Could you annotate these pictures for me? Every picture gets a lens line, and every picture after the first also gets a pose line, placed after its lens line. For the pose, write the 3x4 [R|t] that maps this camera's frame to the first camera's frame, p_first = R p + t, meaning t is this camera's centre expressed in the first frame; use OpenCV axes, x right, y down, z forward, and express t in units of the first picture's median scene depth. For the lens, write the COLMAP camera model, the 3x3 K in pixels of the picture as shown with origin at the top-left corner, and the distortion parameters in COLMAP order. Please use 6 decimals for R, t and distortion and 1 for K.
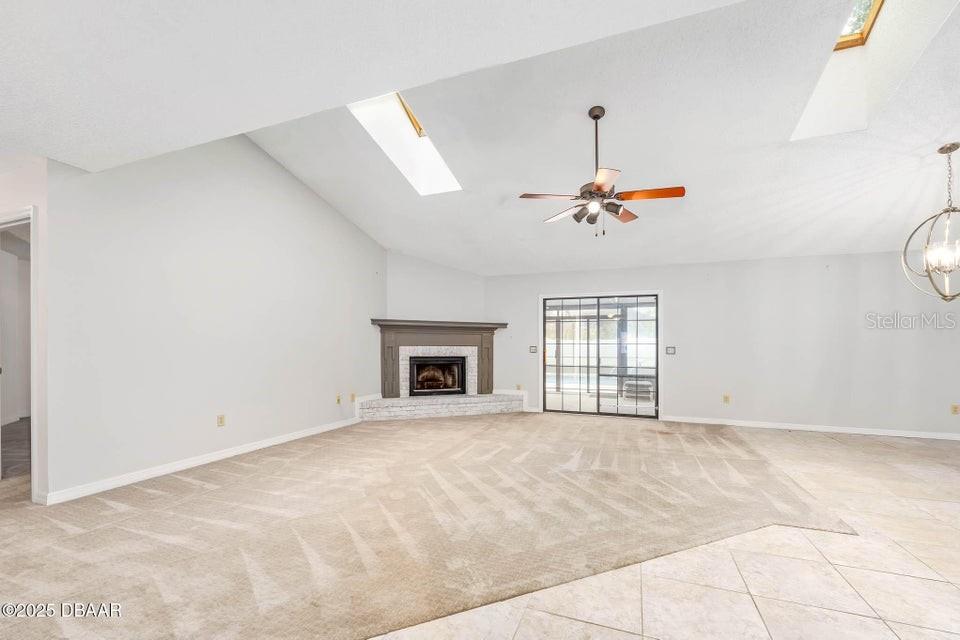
lens RADIAL K [[387.3, 0, 481.6], [0, 387.3, 348.6], [0, 0, 1]] dist [-0.002120, -0.000219]
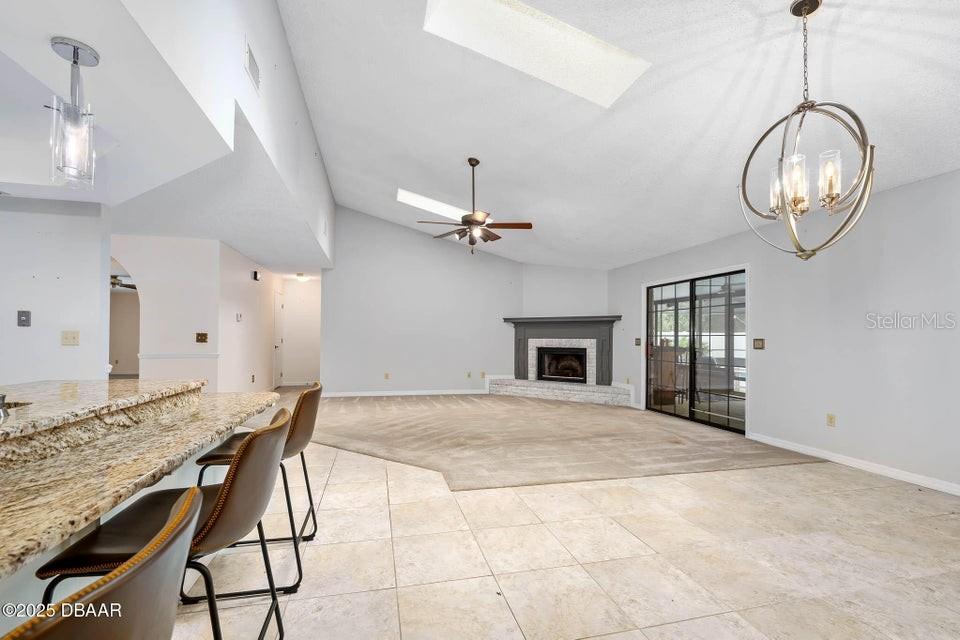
lens RADIAL K [[407.3, 0, 480.2], [0, 407.3, 338.9], [0, 0, 1]] dist [0.000366, 0.000042]
pose [[0.563842, -0.001115, -0.825882, 0.750564], [-0.006473, 0.999962, -0.005768, 0.002732], [0.825857, 0.008598, 0.563814, 0.123696]]
